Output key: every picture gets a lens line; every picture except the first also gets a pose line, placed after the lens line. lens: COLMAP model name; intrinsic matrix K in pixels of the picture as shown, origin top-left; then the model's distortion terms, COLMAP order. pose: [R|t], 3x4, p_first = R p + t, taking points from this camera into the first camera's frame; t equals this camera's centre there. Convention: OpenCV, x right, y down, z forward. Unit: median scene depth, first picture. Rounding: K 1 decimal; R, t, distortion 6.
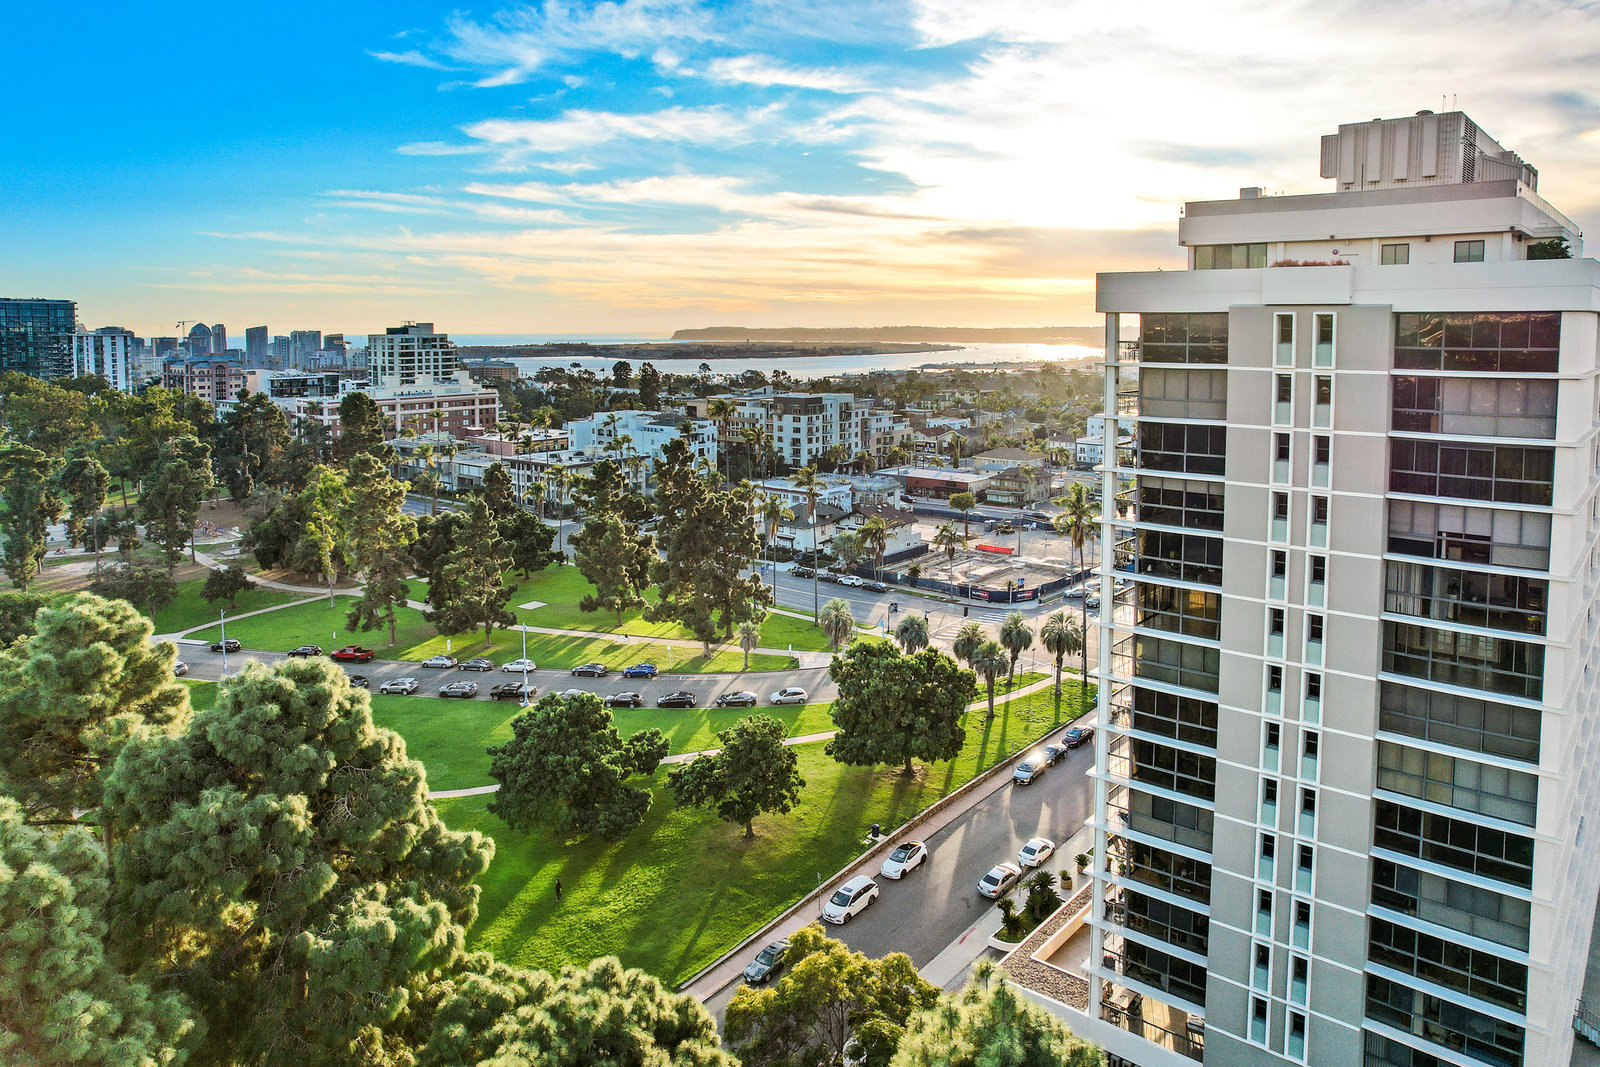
lens RADIAL K [[1039.7, 0, 825.8], [0, 1039.7, 382.9], [0, 0, 1]] dist [-0.037940, 0.003167]
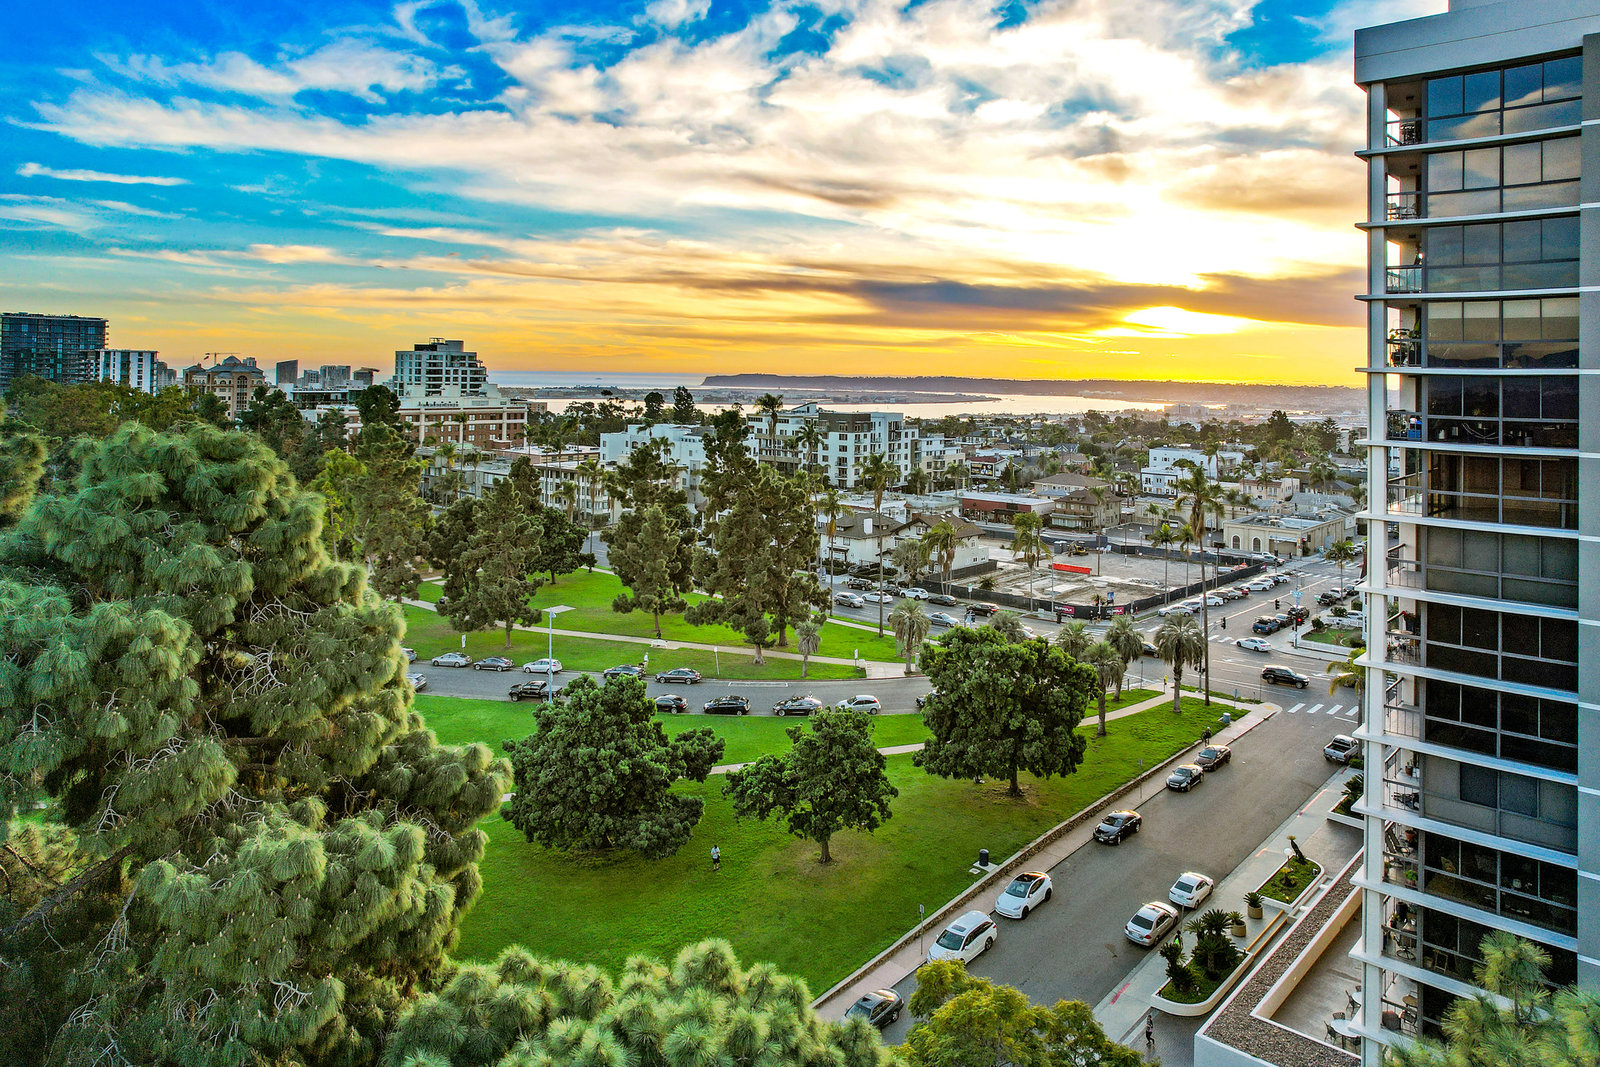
lens RADIAL K [[1032.5, 0, 804.3], [0, 1032.5, 365.2], [0, 0, 1]] dist [-0.053504, 0.025739]
pose [[0.999041, 0.009475, -0.042738, -0.054855], [-0.013092, 0.996281, -0.085167, 0.115036], [0.041772, 0.085645, 0.995450, 0.166920]]
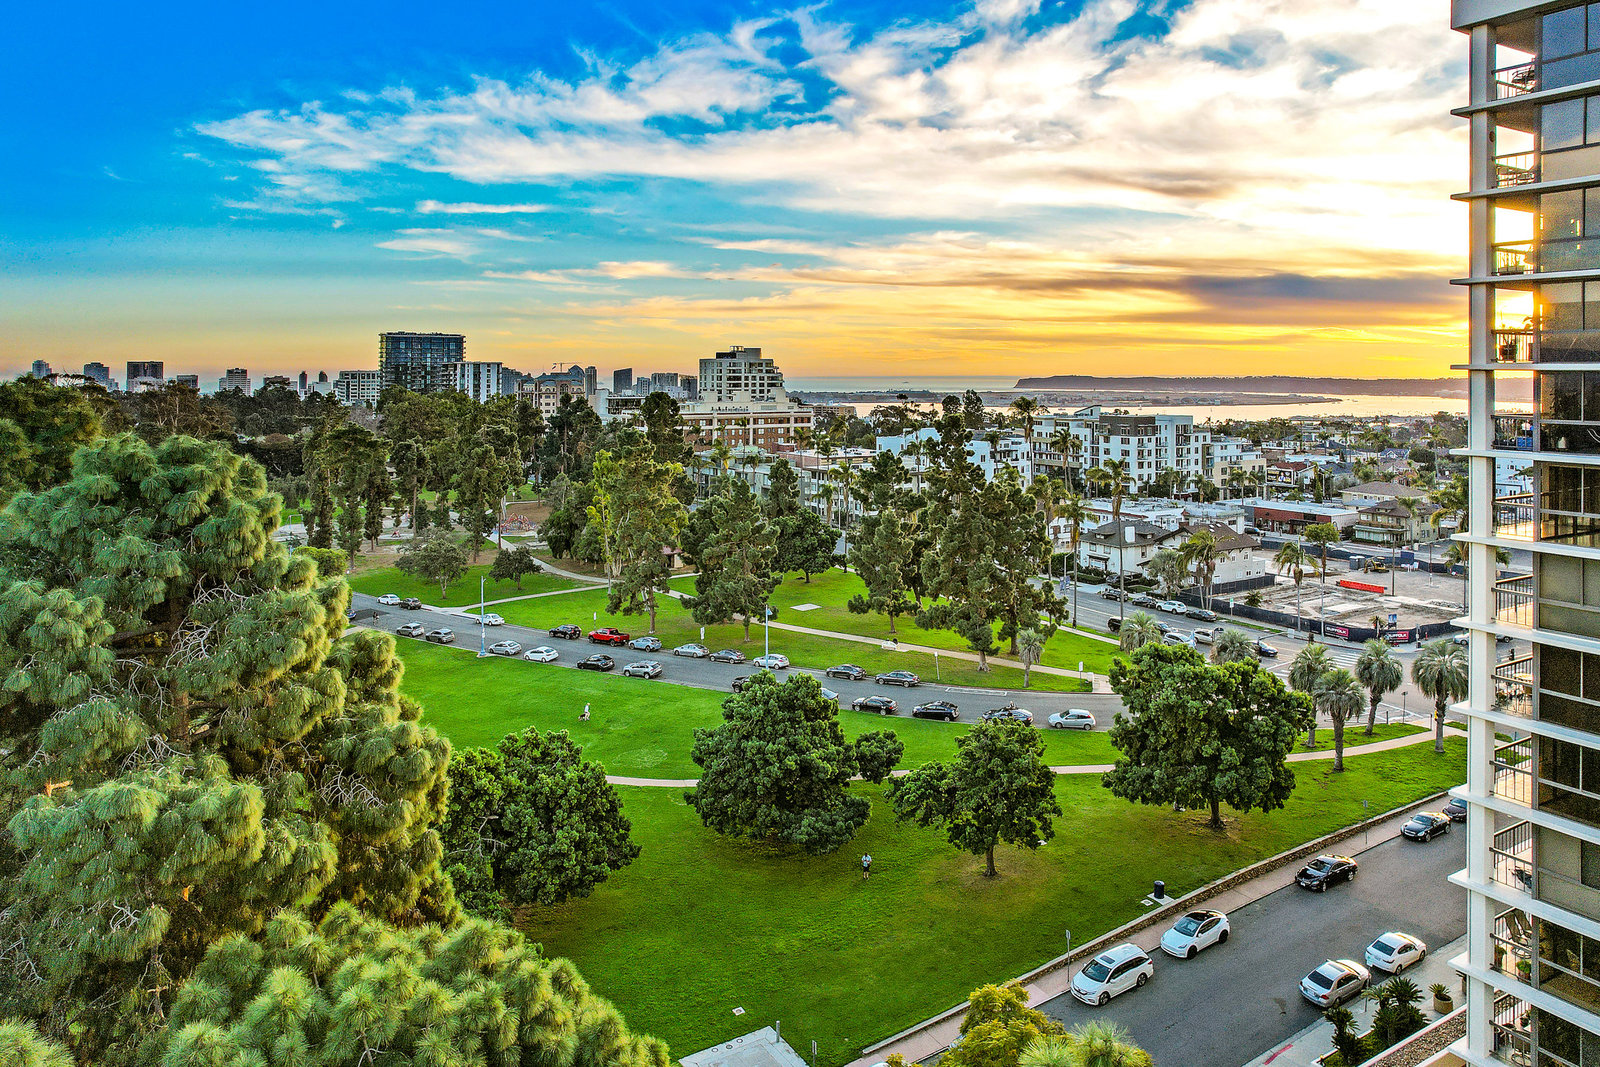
lens RADIAL K [[1040.9, 0, 867.9], [0, 1040.9, 393.3], [0, 0, 1]] dist [-0.048450, 0.030528]
pose [[0.954070, 0.002226, -0.299575, 0.063528], [-0.020033, 0.998208, -0.056380, 0.111973], [0.298913, 0.059792, 0.952405, 0.190732]]
